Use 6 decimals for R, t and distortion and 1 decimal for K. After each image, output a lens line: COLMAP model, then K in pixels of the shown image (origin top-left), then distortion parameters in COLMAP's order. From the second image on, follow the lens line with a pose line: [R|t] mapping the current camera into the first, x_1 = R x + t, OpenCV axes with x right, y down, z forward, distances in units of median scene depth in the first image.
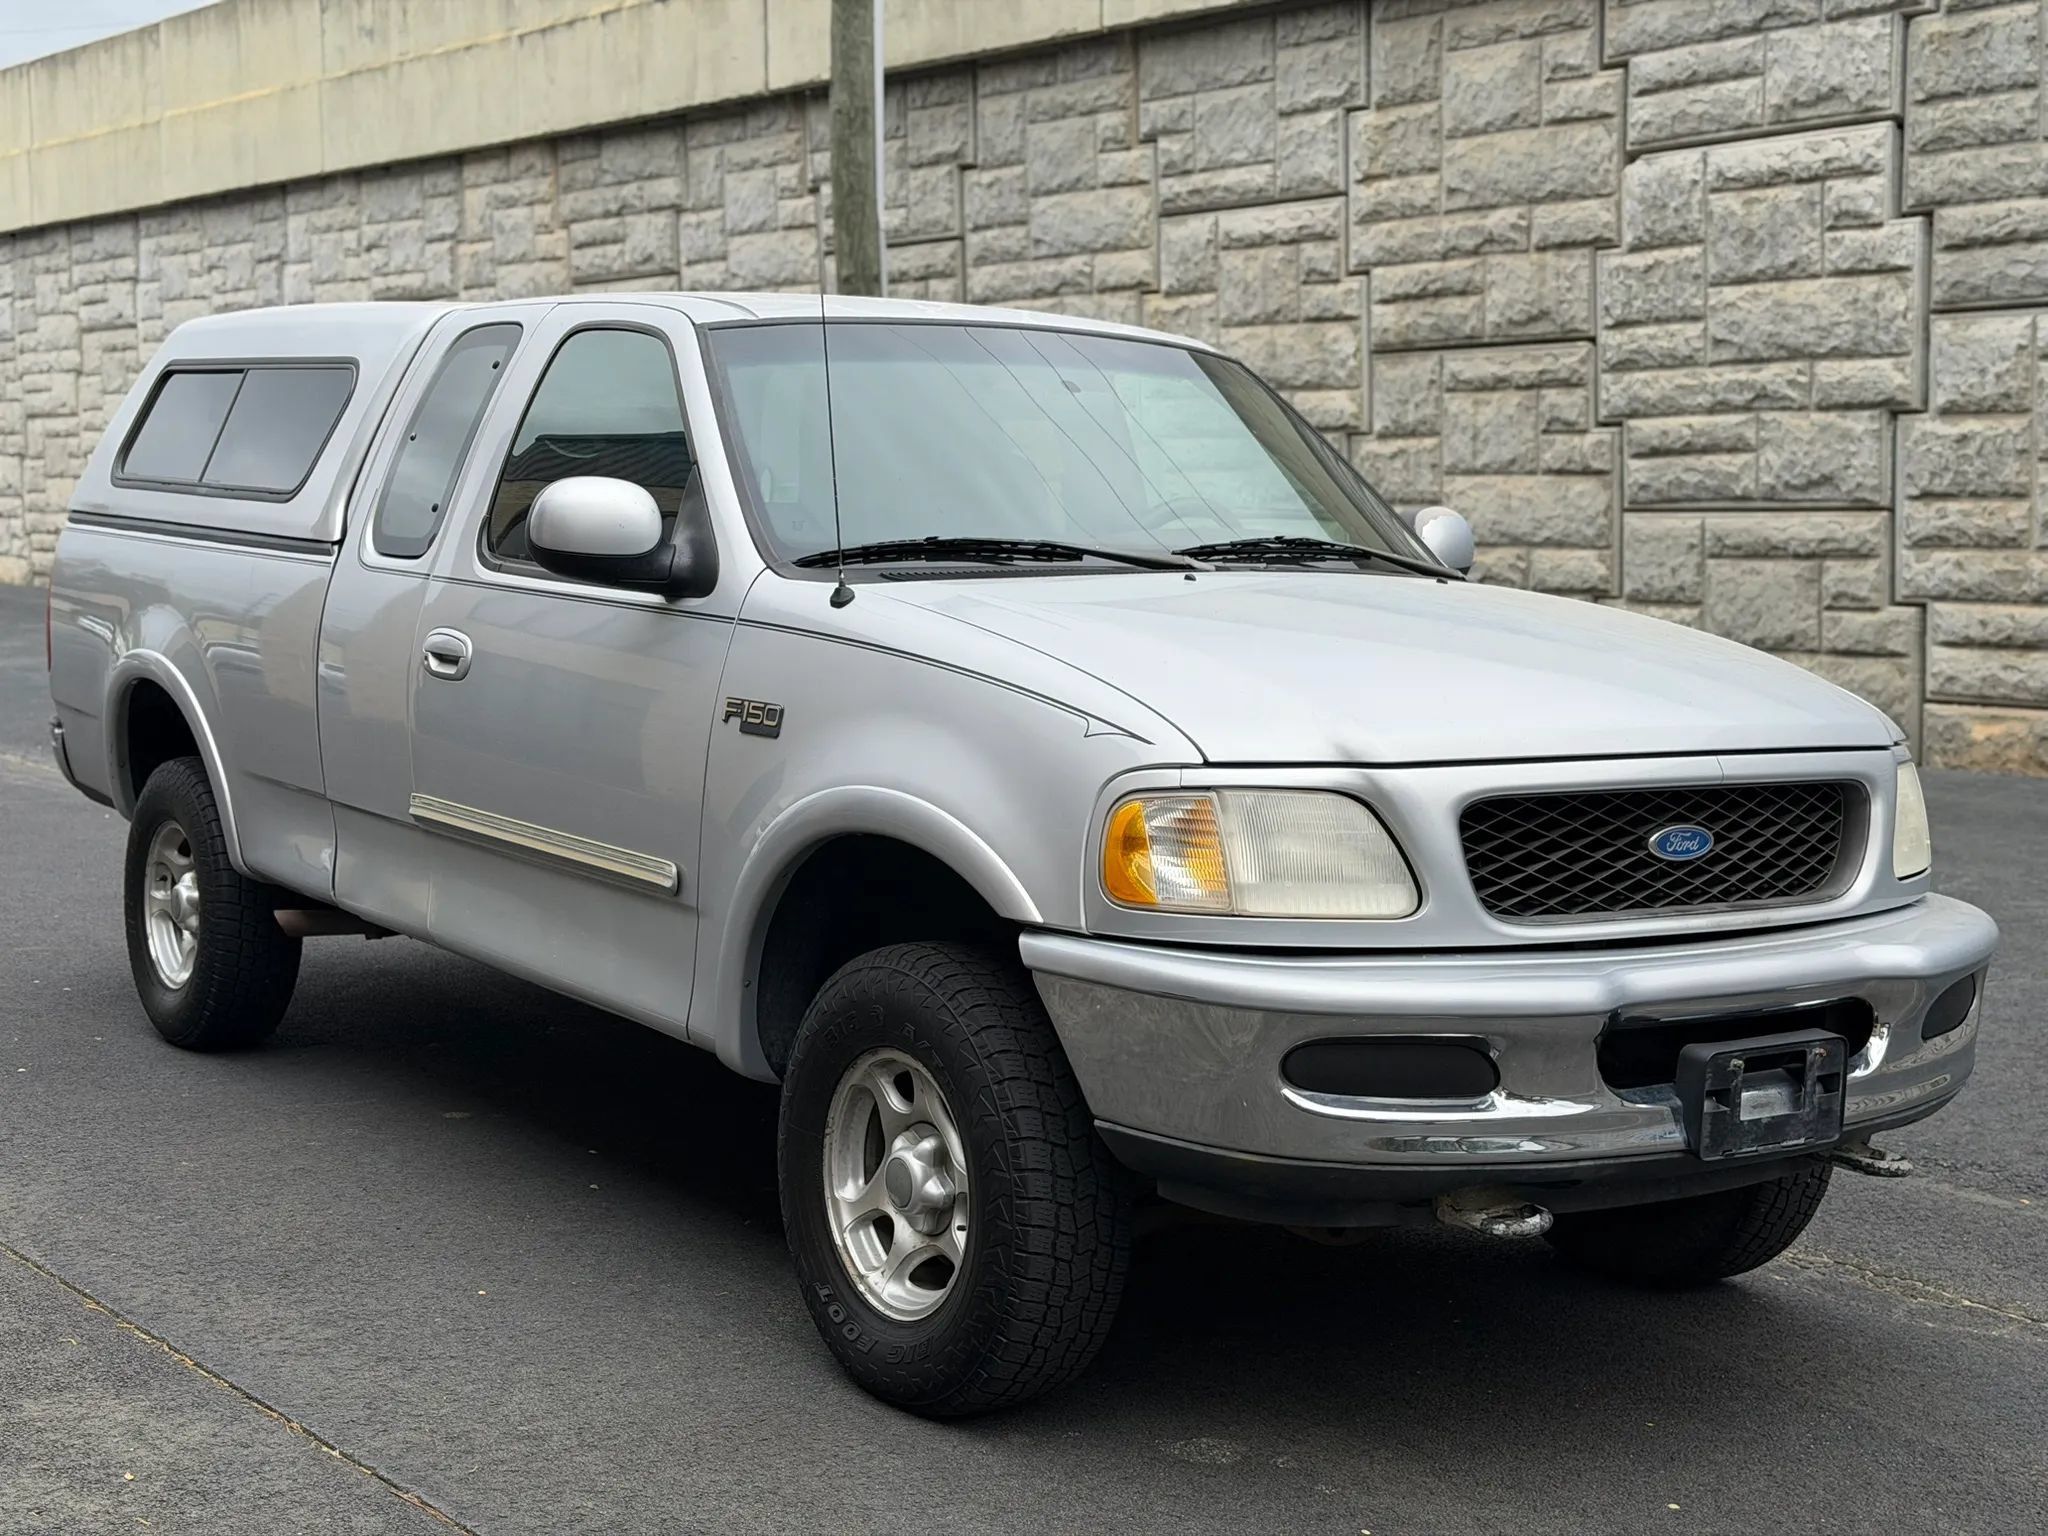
lens RADIAL K [[2880.5, 0, 973.3], [0, 2880.5, 796.5], [0, 0, 1]] dist [0.259683, 0.000000]
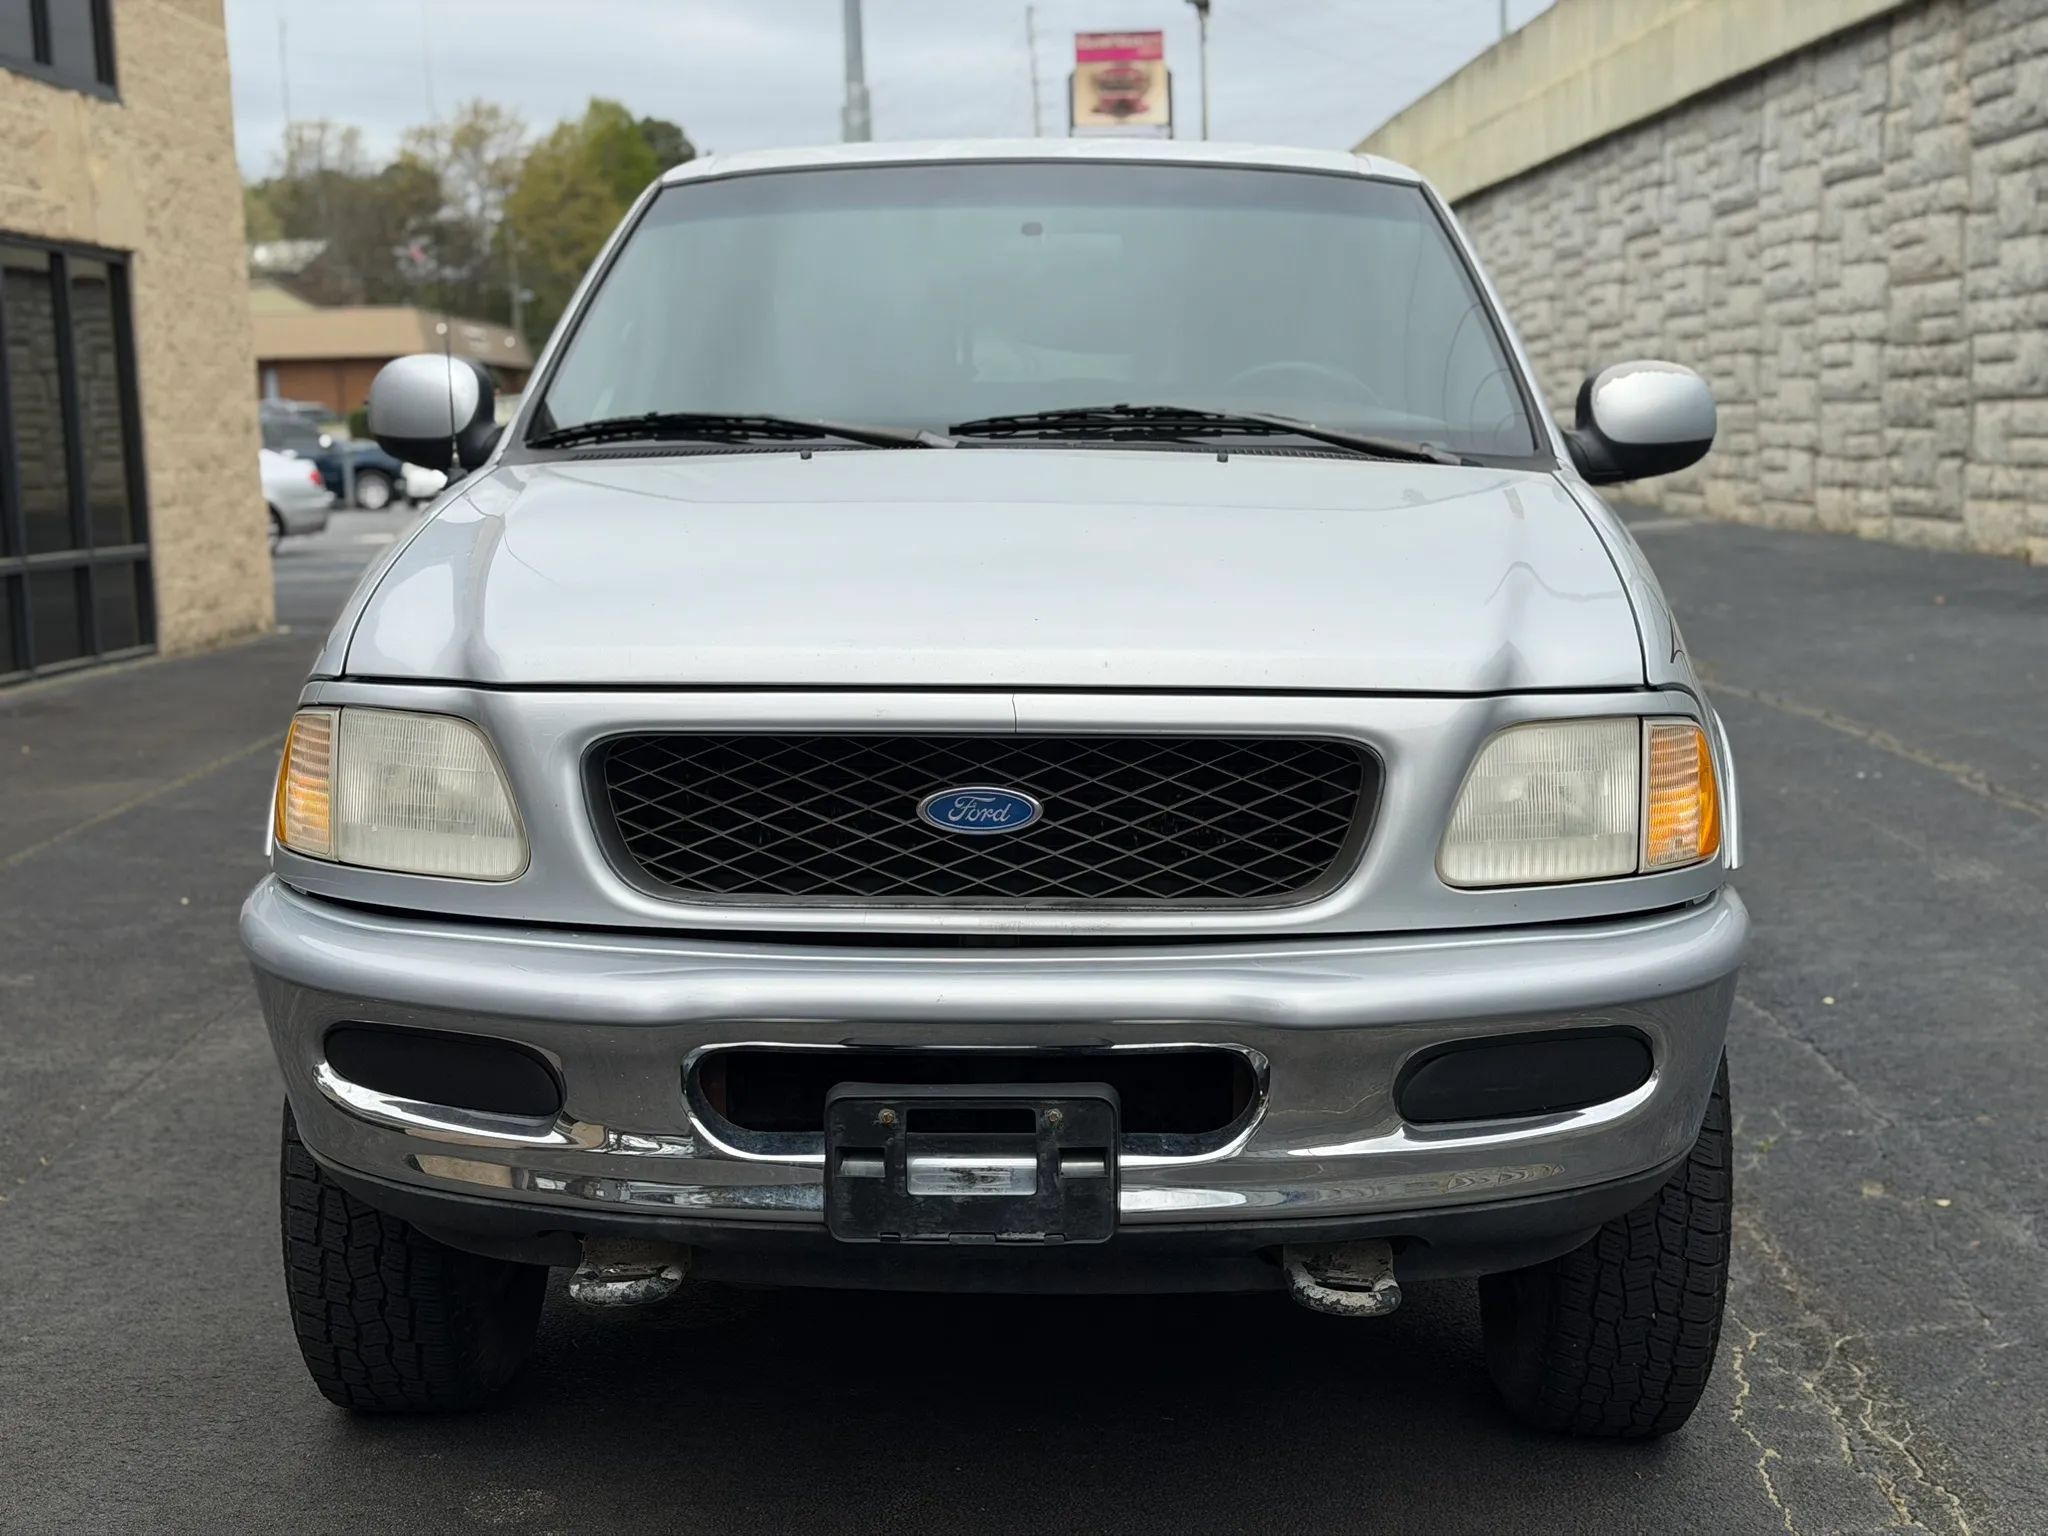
lens RADIAL K [[2878.4, 0, 1014.0], [0, 2878.4, 771.1], [0, 0, 1]] dist [0.123716, 0.000000]
pose [[0.806824, 0.066340, -0.587055, 0.282656], [-0.053744, 0.997797, 0.038892, -0.008877], [0.588342, 0.000172, 0.808612, 0.183400]]
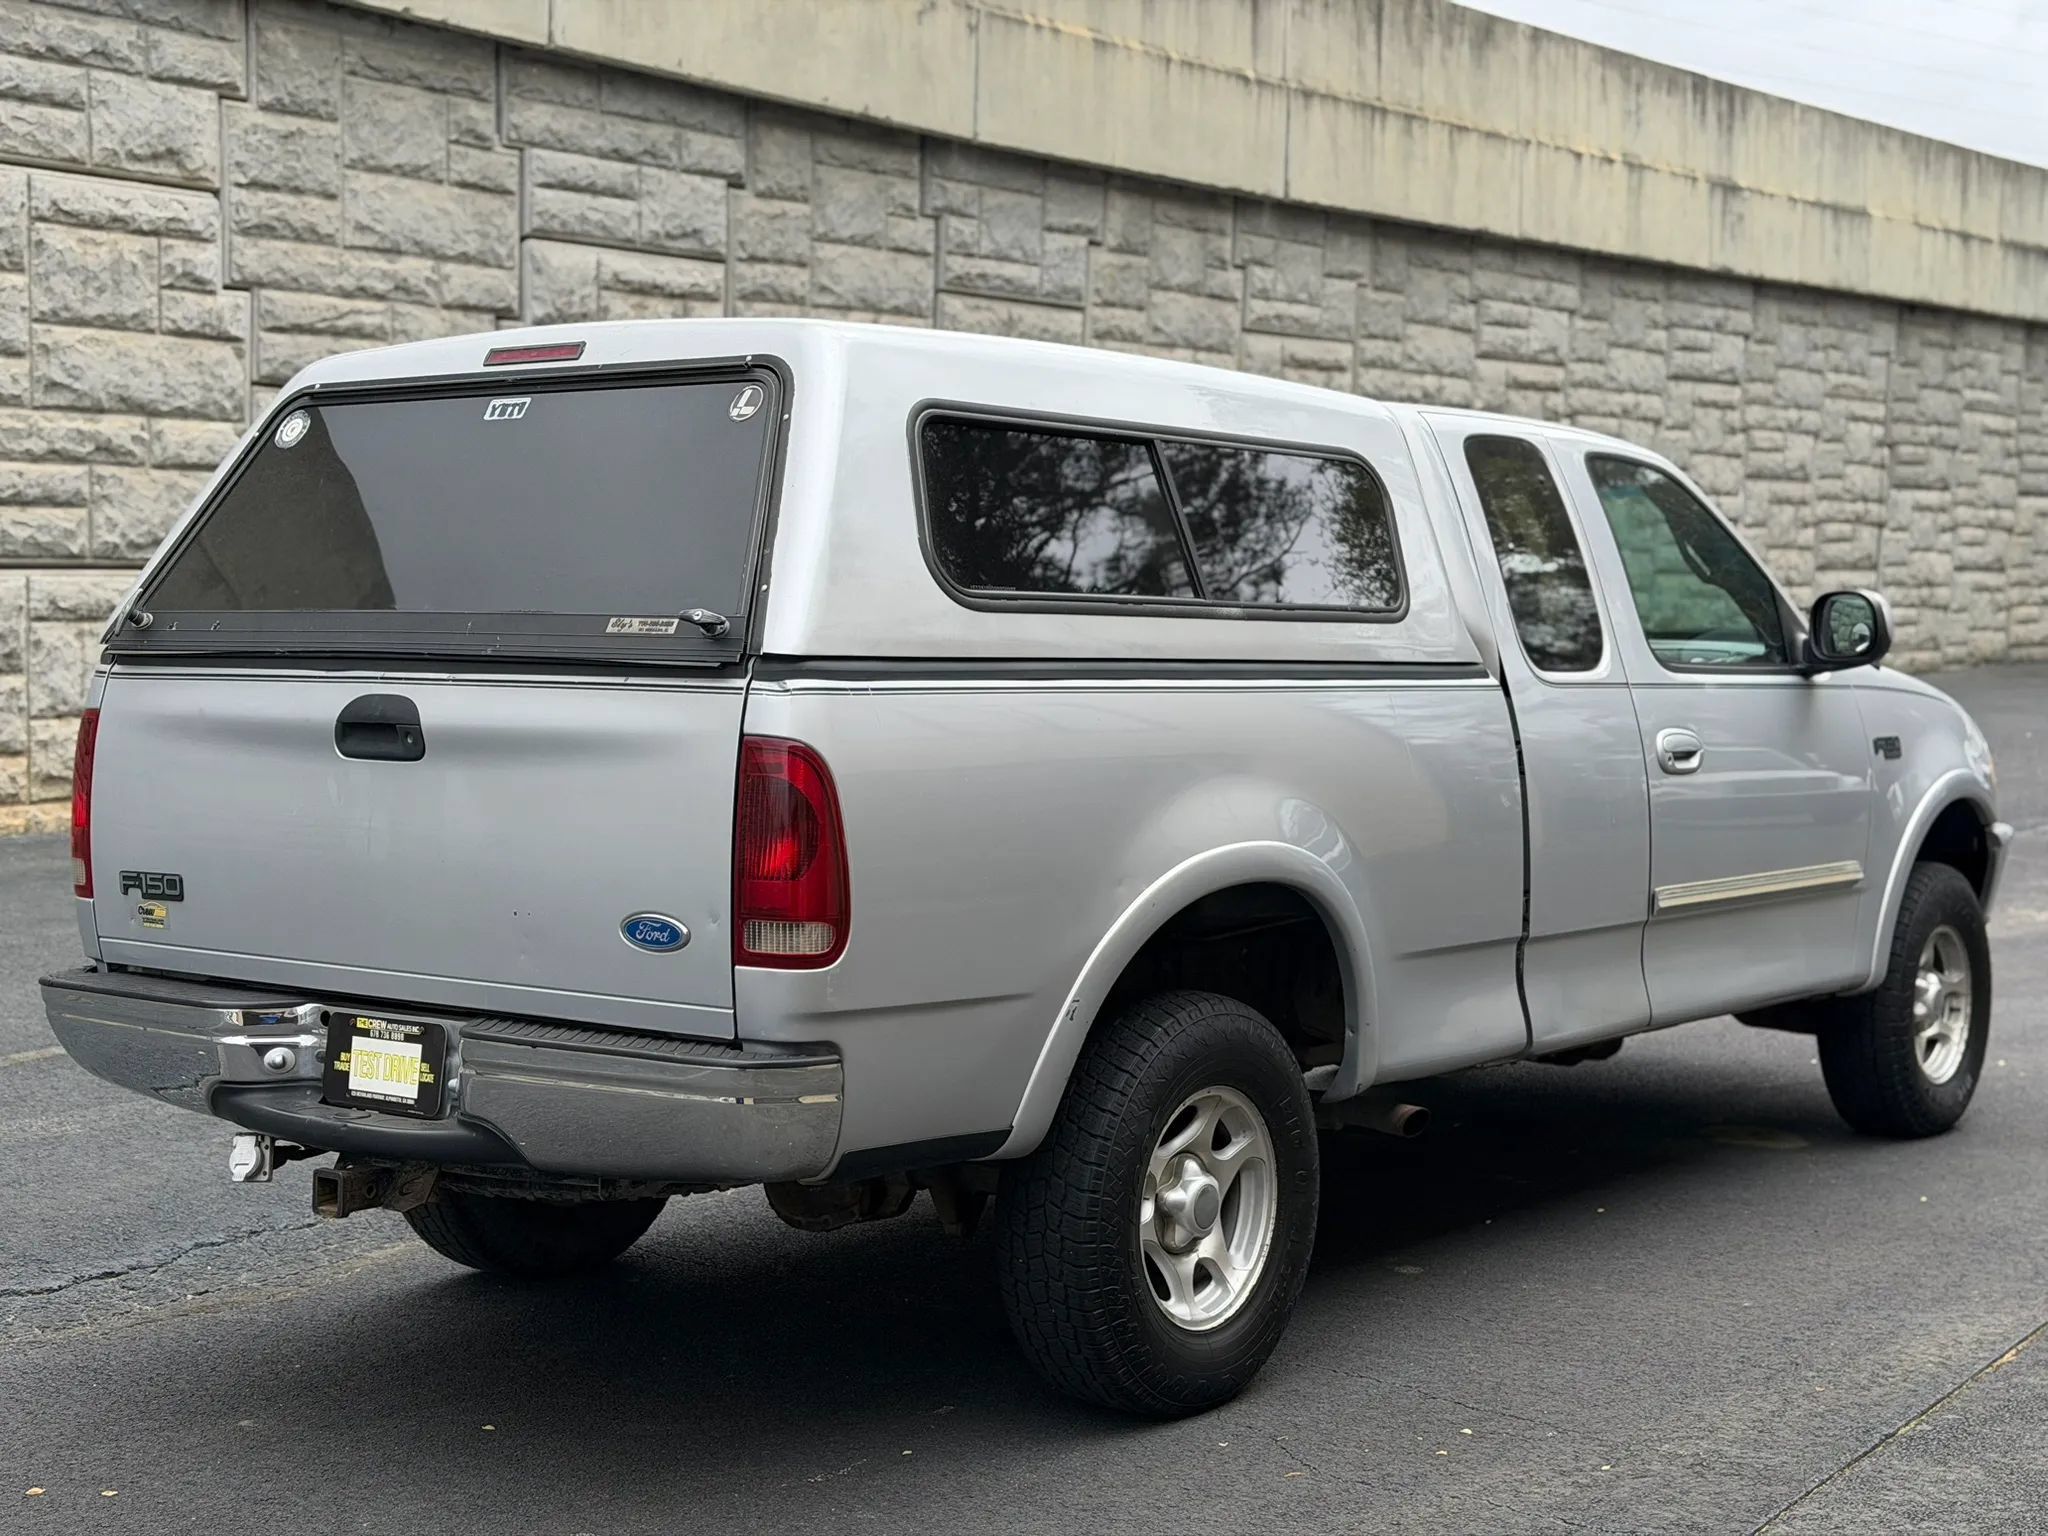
lens RADIAL K [[2878.4, 0, 1016.6], [0, 2878.4, 763.4], [0, 0, 1]] dist [0.123716, 0.000000]
pose [[-0.296682, -0.067992, 0.952553, -0.610886], [0.081987, 0.991966, 0.096341, -0.088982], [-0.951450, 0.106680, -0.288724, 0.870579]]
